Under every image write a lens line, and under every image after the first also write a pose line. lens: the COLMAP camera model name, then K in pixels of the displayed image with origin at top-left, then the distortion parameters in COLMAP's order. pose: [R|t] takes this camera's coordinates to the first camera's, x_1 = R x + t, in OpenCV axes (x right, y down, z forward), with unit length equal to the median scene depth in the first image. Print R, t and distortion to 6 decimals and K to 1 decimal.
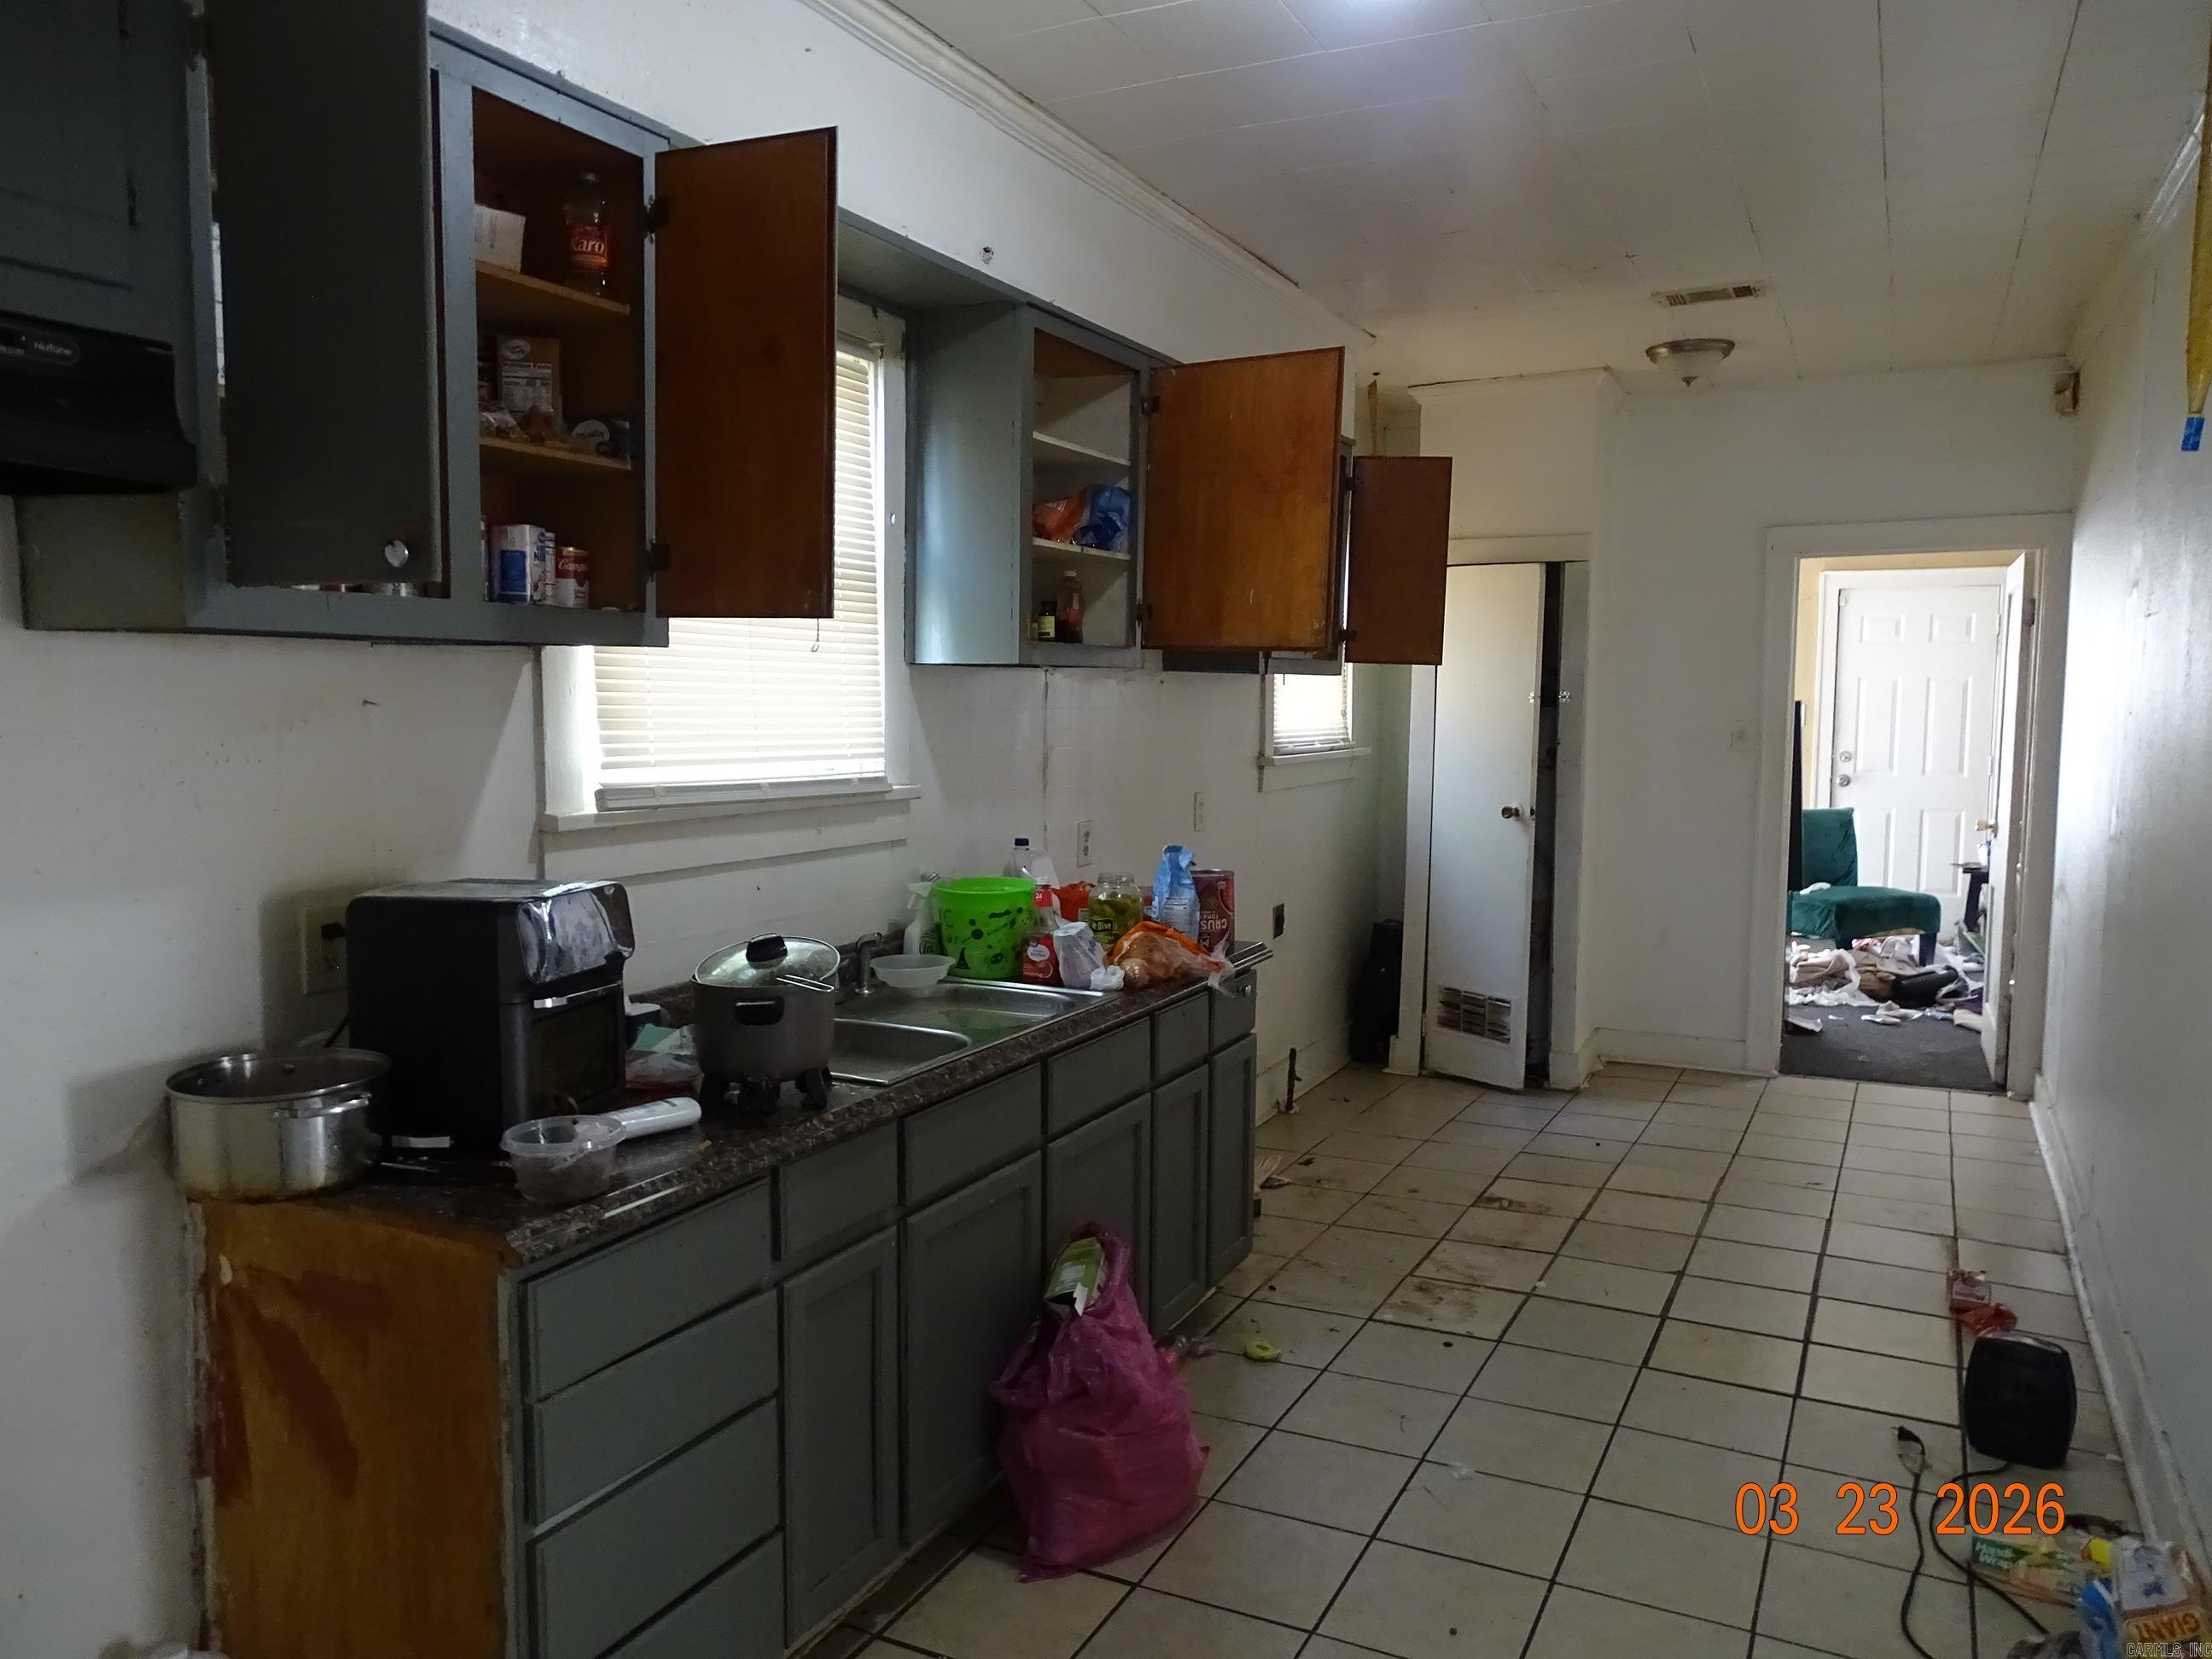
lens RADIAL K [[1628.7, 0, 1106.0], [0, 1628.7, 829.5], [0, 0, 1]] dist [0.005583, 0.002190]
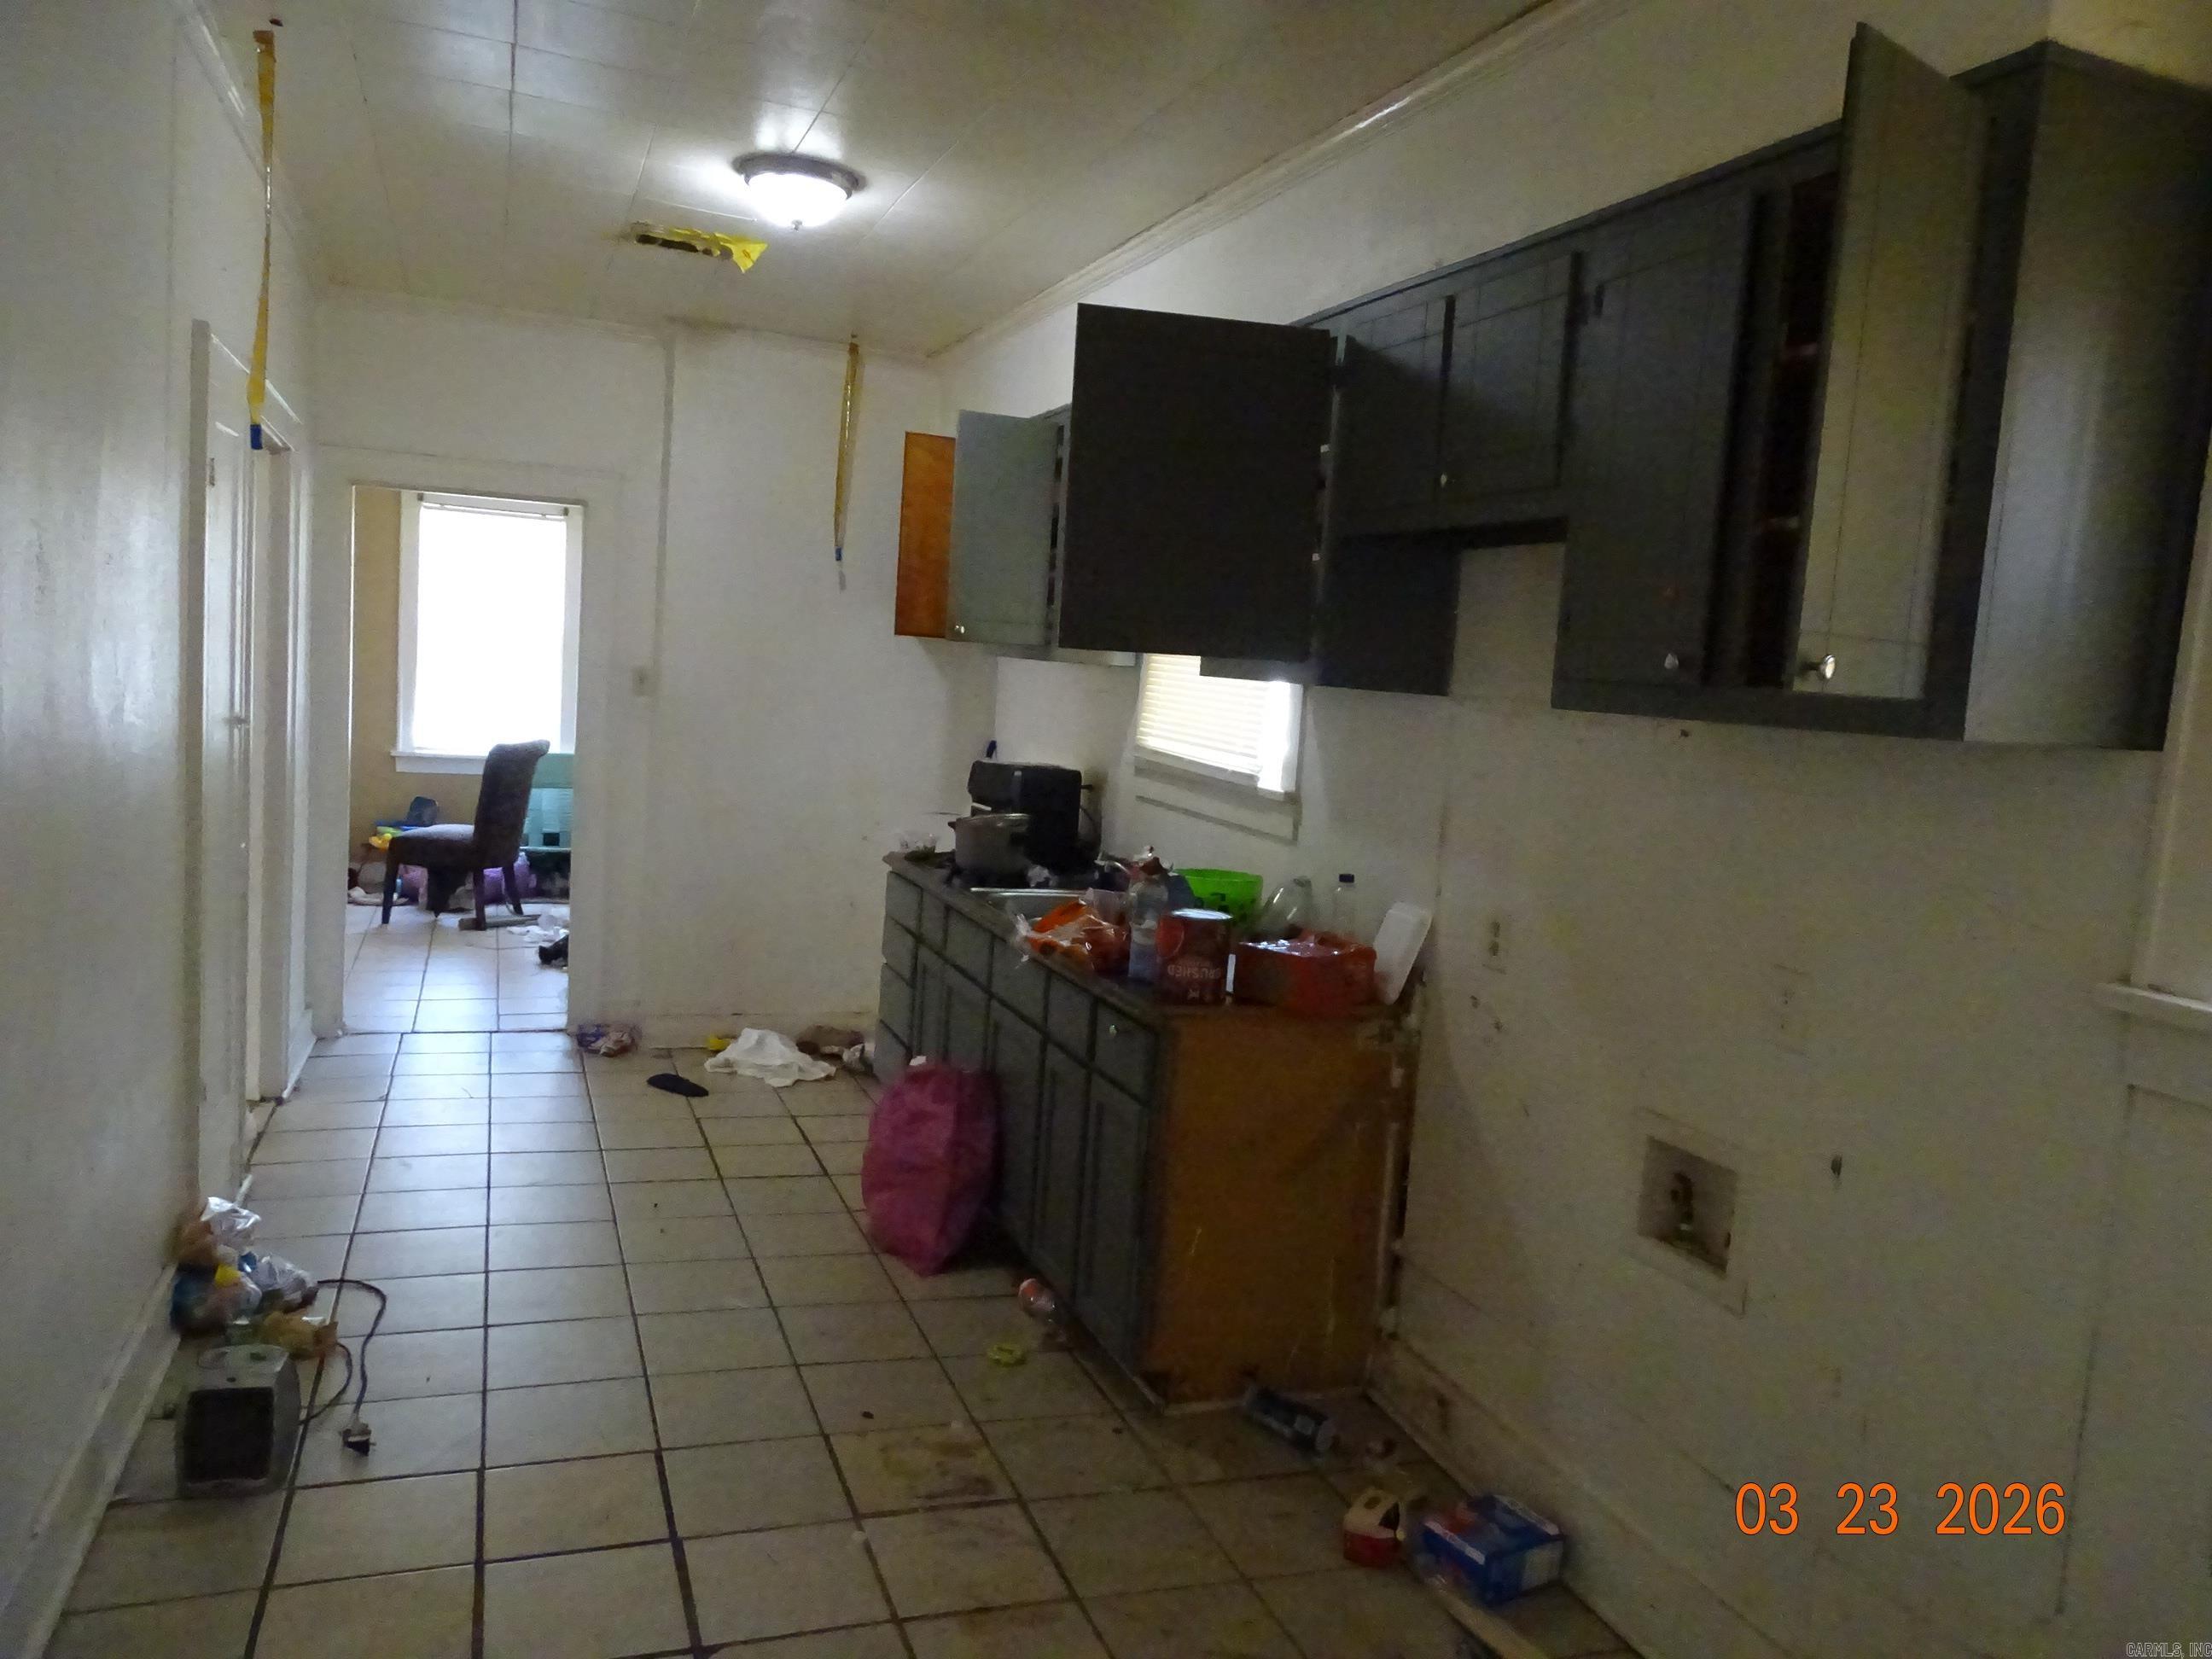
lens RADIAL K [[1572.0, 0, 1106.0], [0, 1572.0, 829.5], [0, 0, 1]] dist [0.009416, 0.003733]
pose [[-0.676518, 0.016217, -0.736248, 0.814143], [-0.140543, 0.978539, 0.150695, -0.157731], [0.722891, 0.205422, -0.659720, 1.732180]]
